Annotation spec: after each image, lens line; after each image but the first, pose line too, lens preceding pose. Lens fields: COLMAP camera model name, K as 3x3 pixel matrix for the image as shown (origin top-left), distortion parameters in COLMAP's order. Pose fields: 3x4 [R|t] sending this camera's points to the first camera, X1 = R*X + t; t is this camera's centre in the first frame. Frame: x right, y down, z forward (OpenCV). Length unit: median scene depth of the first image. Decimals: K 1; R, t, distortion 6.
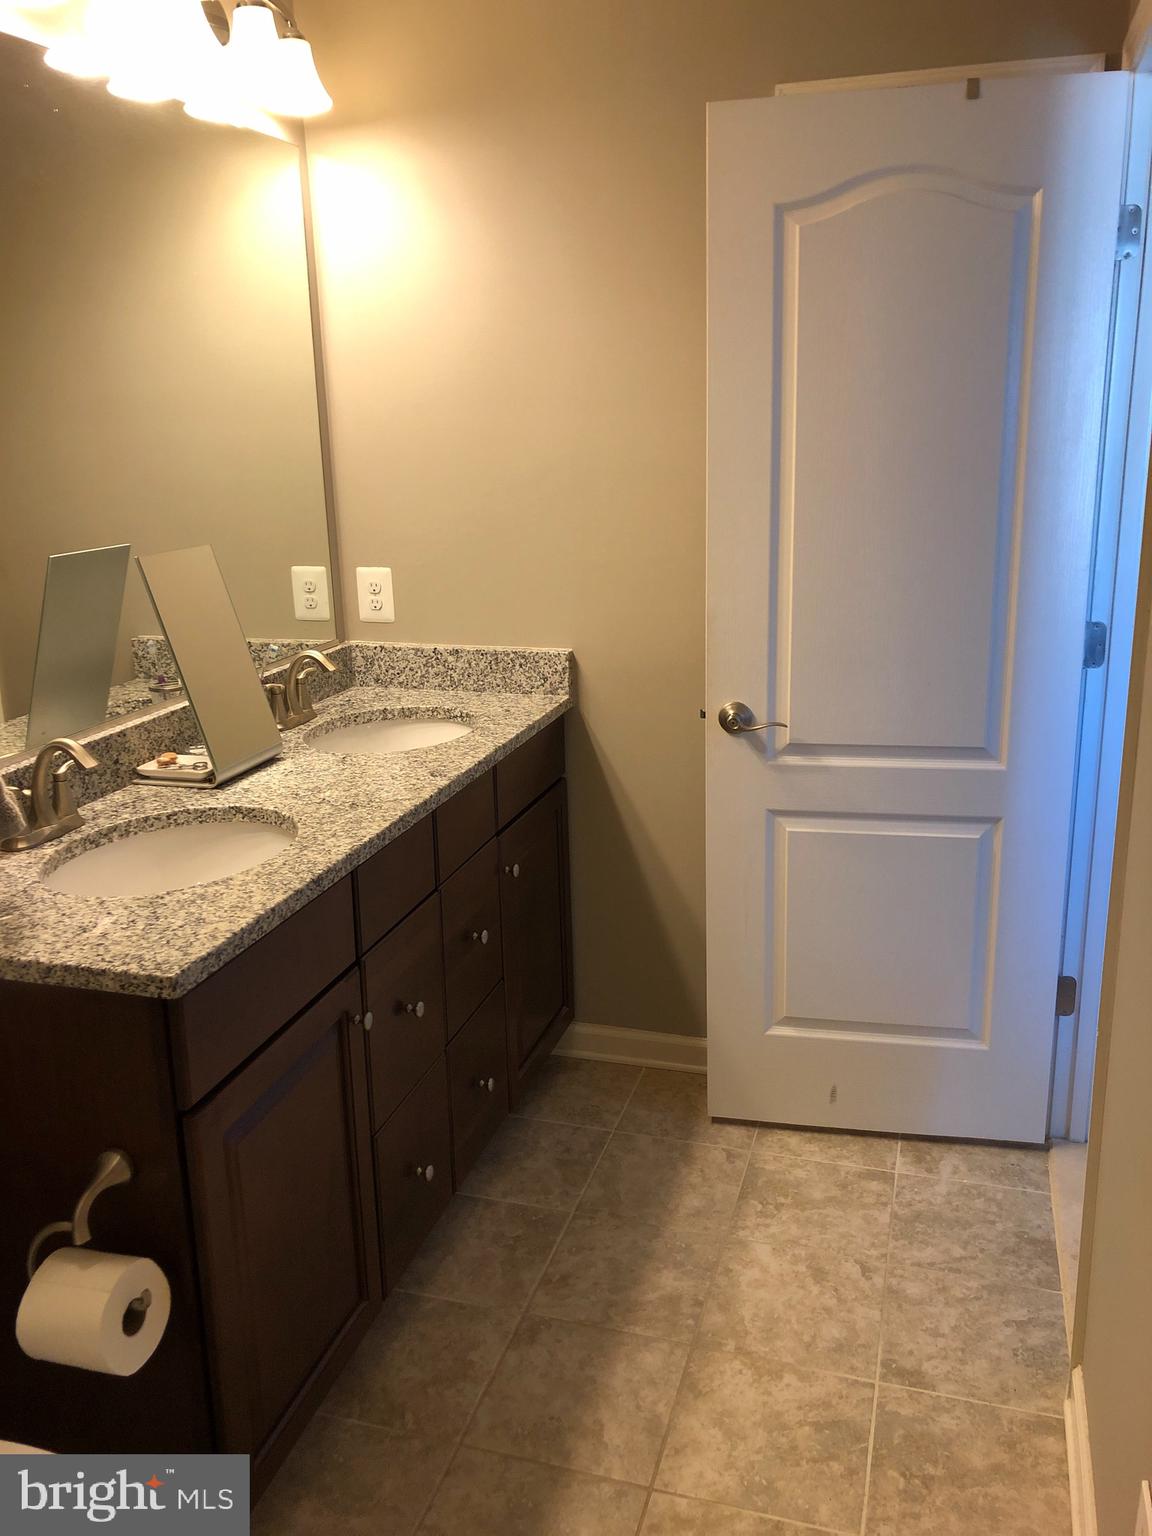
lens RADIAL K [[1274.4, 0, 576.0], [0, 1274.4, 768.0], [0, 0, 1]] dist [0.041649, -0.003689]
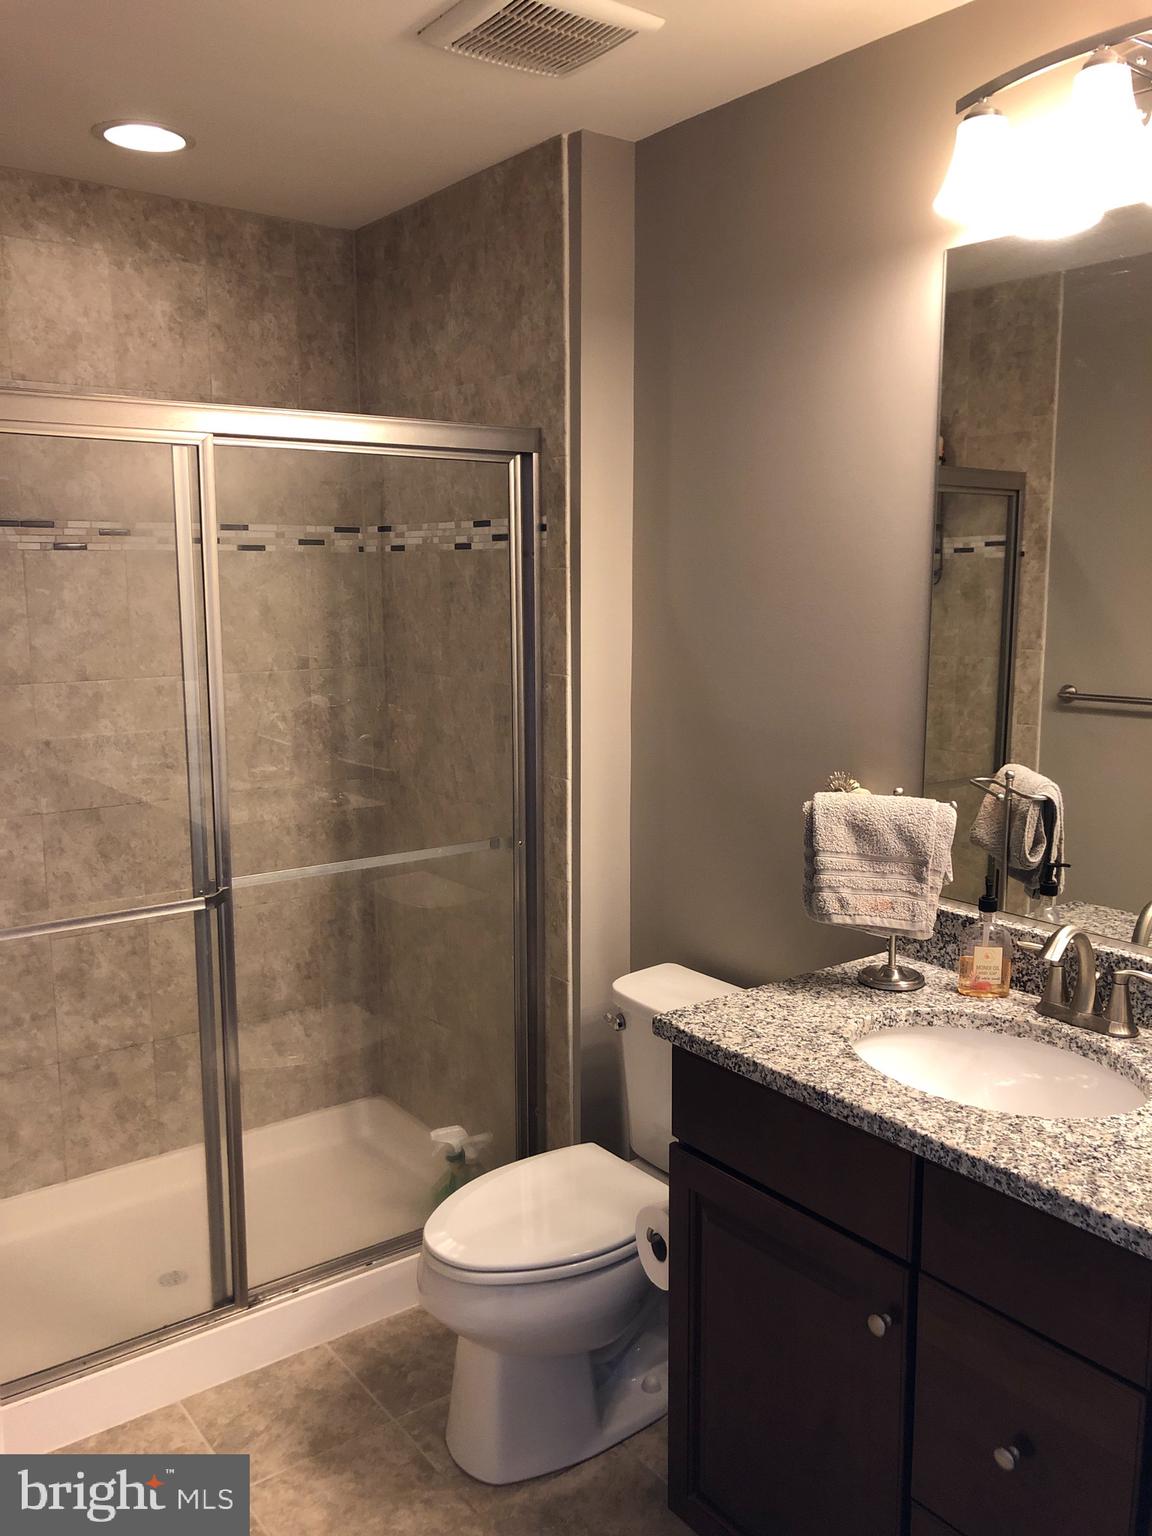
lens RADIAL K [[1274.4, 0, 576.0], [0, 1274.4, 768.0], [0, 0, 1]] dist [0.041649, -0.003689]
pose [[-0.598777, 0.147199, -0.787273, 0.572884], [-0.193029, 0.927468, 0.320223, -0.376381], [0.777307, 0.343709, -0.526933, 1.199471]]
